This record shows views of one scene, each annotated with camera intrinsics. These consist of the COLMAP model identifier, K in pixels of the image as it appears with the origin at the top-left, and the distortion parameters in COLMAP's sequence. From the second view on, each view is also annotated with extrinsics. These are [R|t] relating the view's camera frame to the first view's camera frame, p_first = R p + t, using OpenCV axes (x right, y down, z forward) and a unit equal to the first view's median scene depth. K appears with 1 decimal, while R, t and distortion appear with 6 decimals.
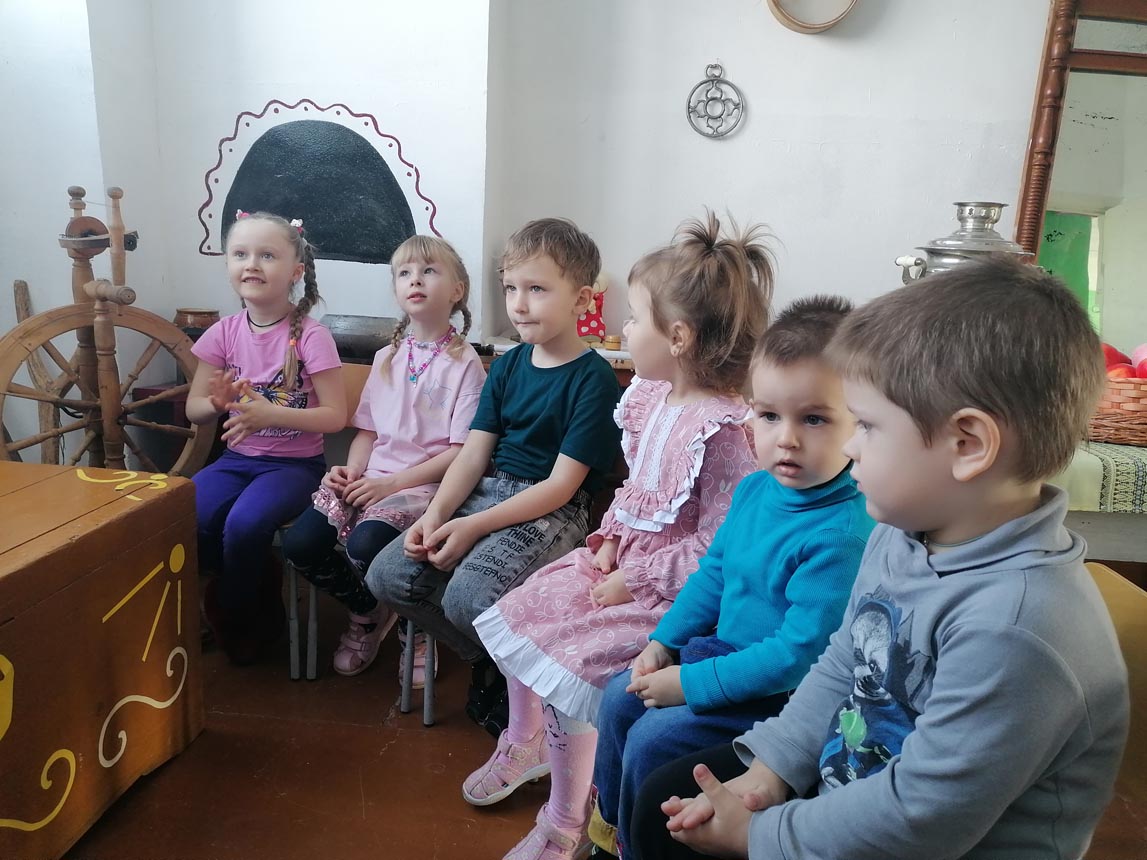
lens RADIAL K [[853.8, 0, 571.6], [0, 853.8, 429.5], [0, 0, 1]] dist [0.041390, -0.022028]
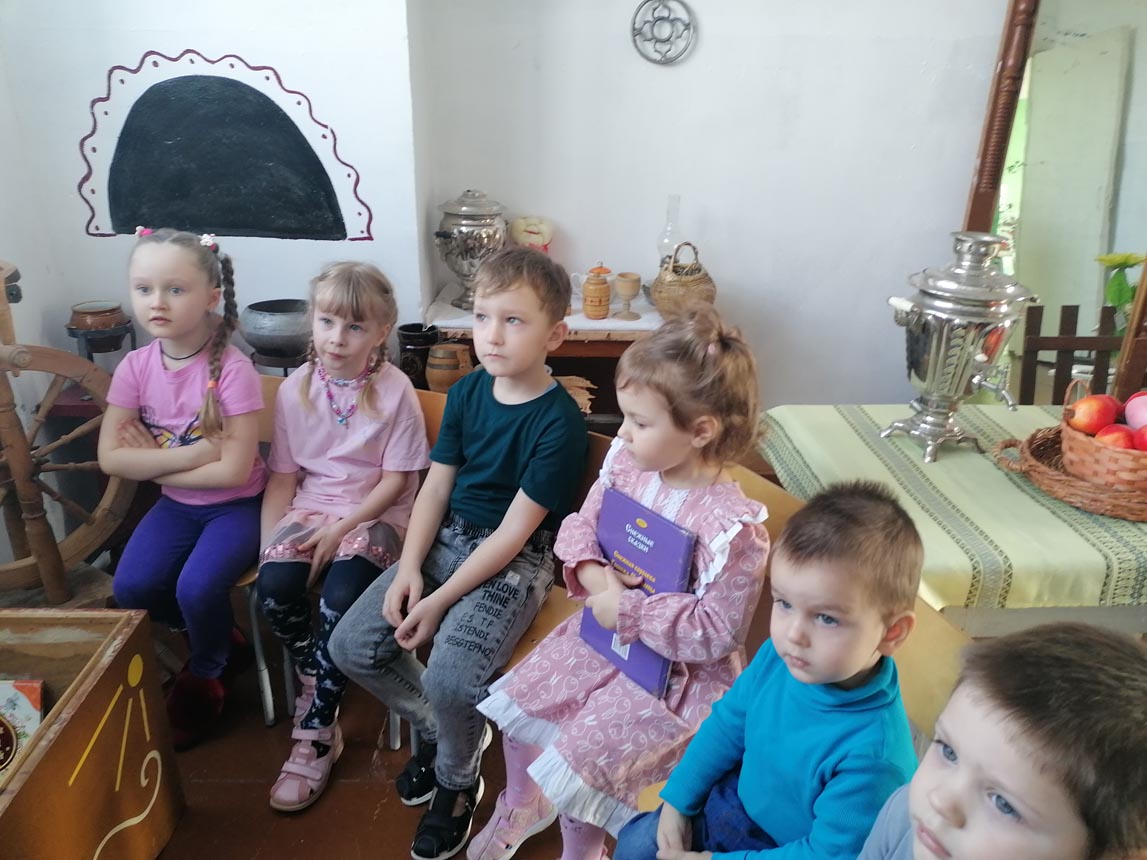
lens RADIAL K [[853.8, 0, 571.4], [0, 853.8, 429.7], [0, 0, 1]] dist [0.041390, -0.022028]
pose [[0.994296, -0.067056, 0.082938, -0.031979], [0.049016, 0.977942, 0.203045, -0.172021], [-0.094724, -0.197822, 0.975651, 0.064055]]
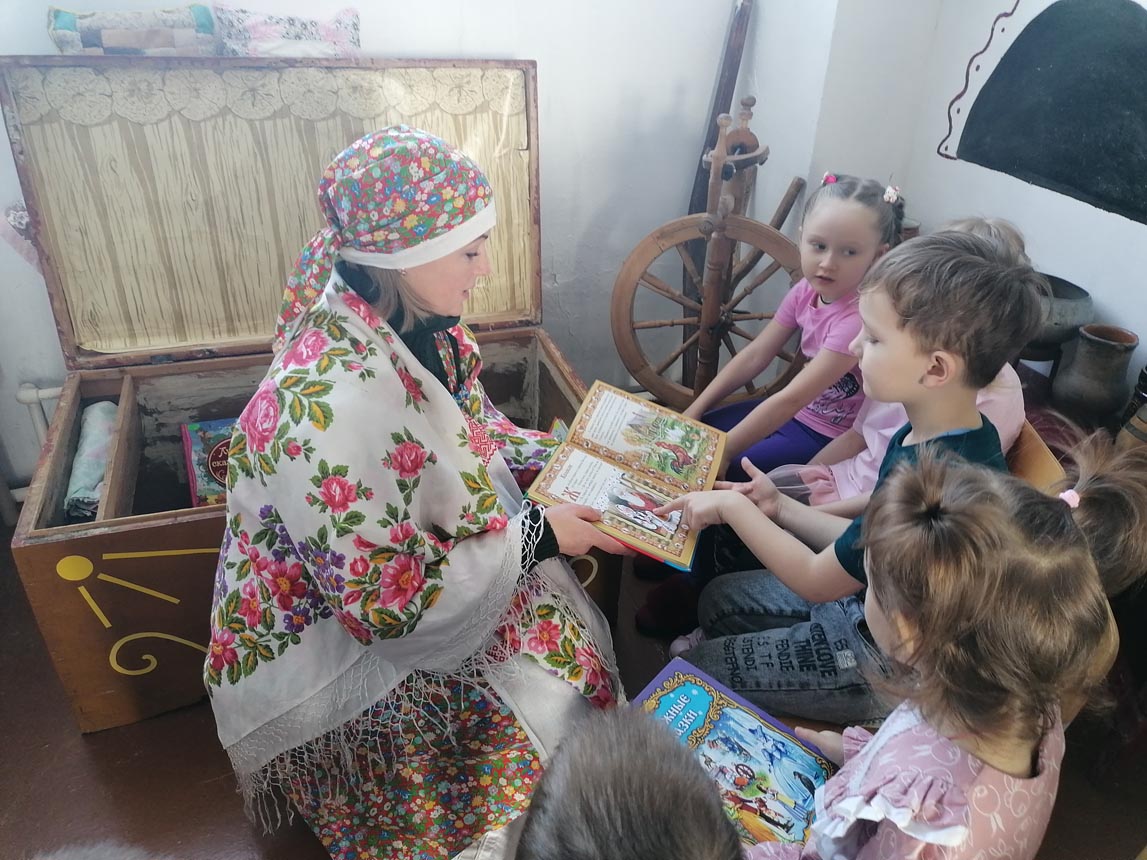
lens RADIAL K [[853.8, 0, 574.8], [0, 853.8, 423.4], [0, 0, 1]] dist [0.041390, -0.022028]
pose [[0.398669, 0.434184, -0.807804, 0.251127], [-0.217073, 0.900474, 0.376863, -0.216019], [0.891035, 0.025109, 0.453240, 0.301819]]
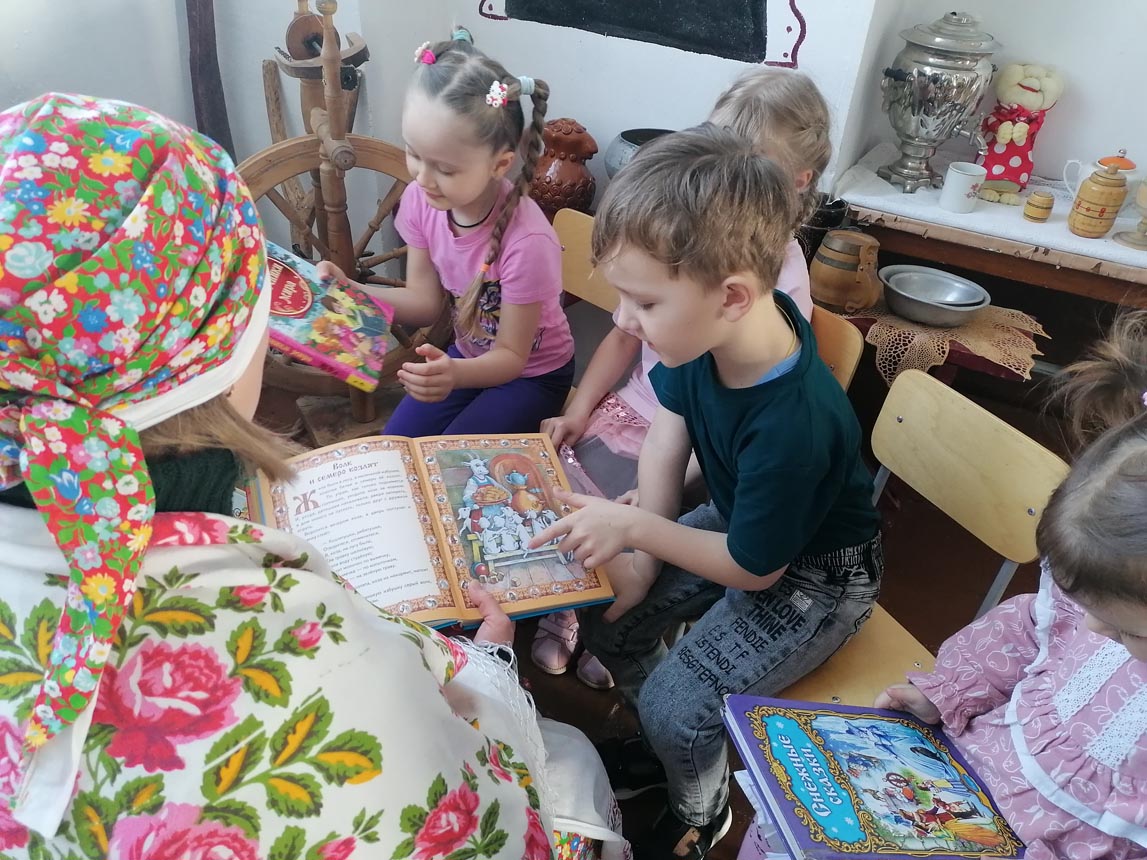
lens RADIAL K [[853.8, 0, 572.3], [0, 853.8, 431.9], [0, 0, 1]] dist [0.041390, -0.022028]
pose [[0.923495, 0.231548, -0.305848, -0.042064], [-0.096916, 0.912251, 0.398003, -0.186657], [0.371167, -0.337912, 0.864899, 0.263272]]
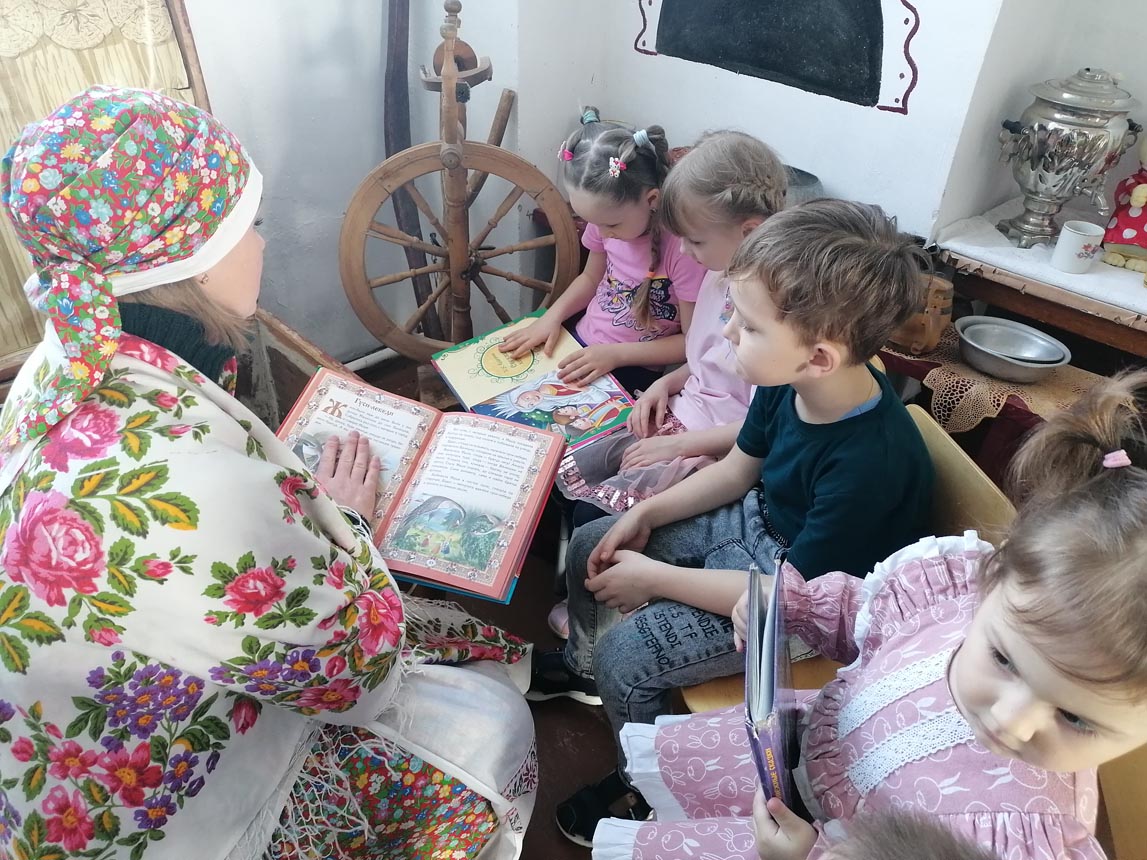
lens RADIAL K [[853.8, 0, 570.6], [0, 853.8, 429.1], [0, 0, 1]] dist [0.041390, -0.022028]
pose [[0.760037, 0.361688, -0.539930, 0.111149], [-0.149418, 0.905813, 0.396455, -0.200200], [0.632469, -0.220646, 0.742495, 0.268572]]
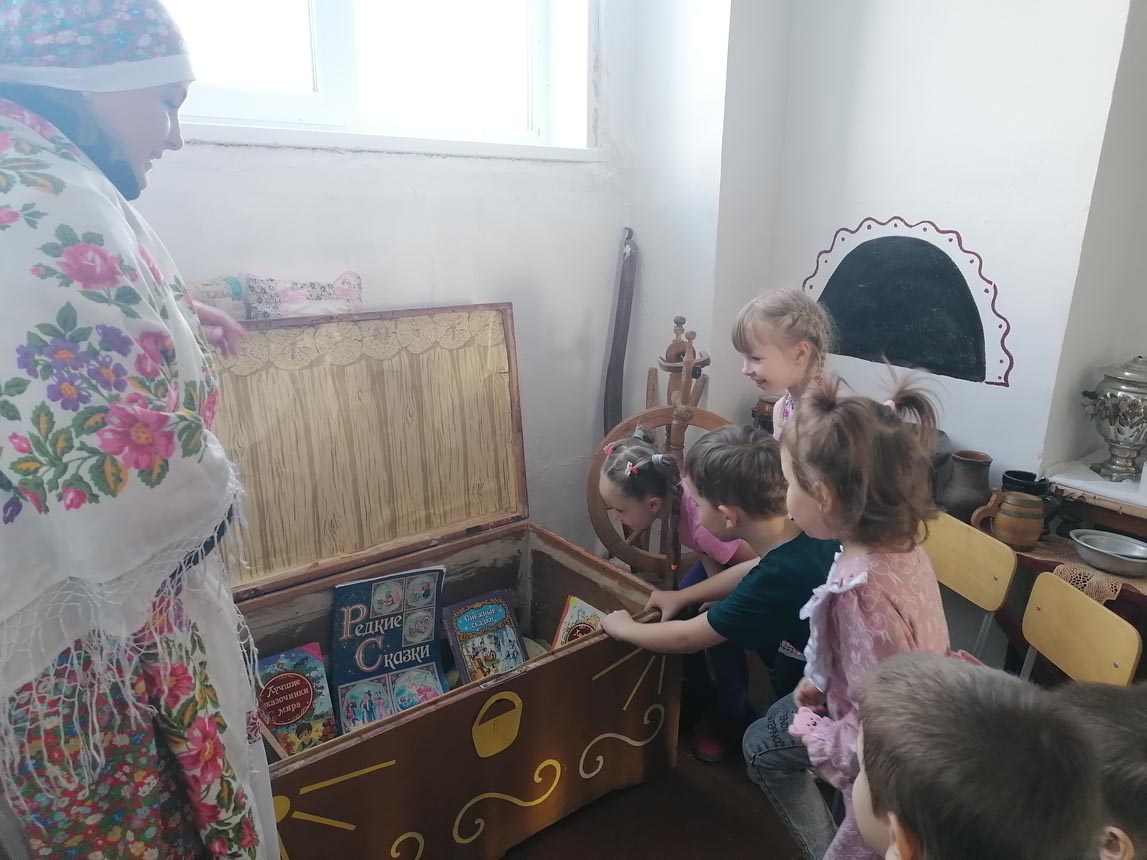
lens RADIAL K [[853.8, 0, 572.9], [0, 853.8, 430.5], [0, 0, 1]] dist [0.041390, -0.022028]
pose [[0.700516, 0.167530, -0.693694, 0.187145], [-0.142225, 0.985329, 0.094338, -0.167924], [0.699321, 0.032575, 0.714065, -0.020434]]
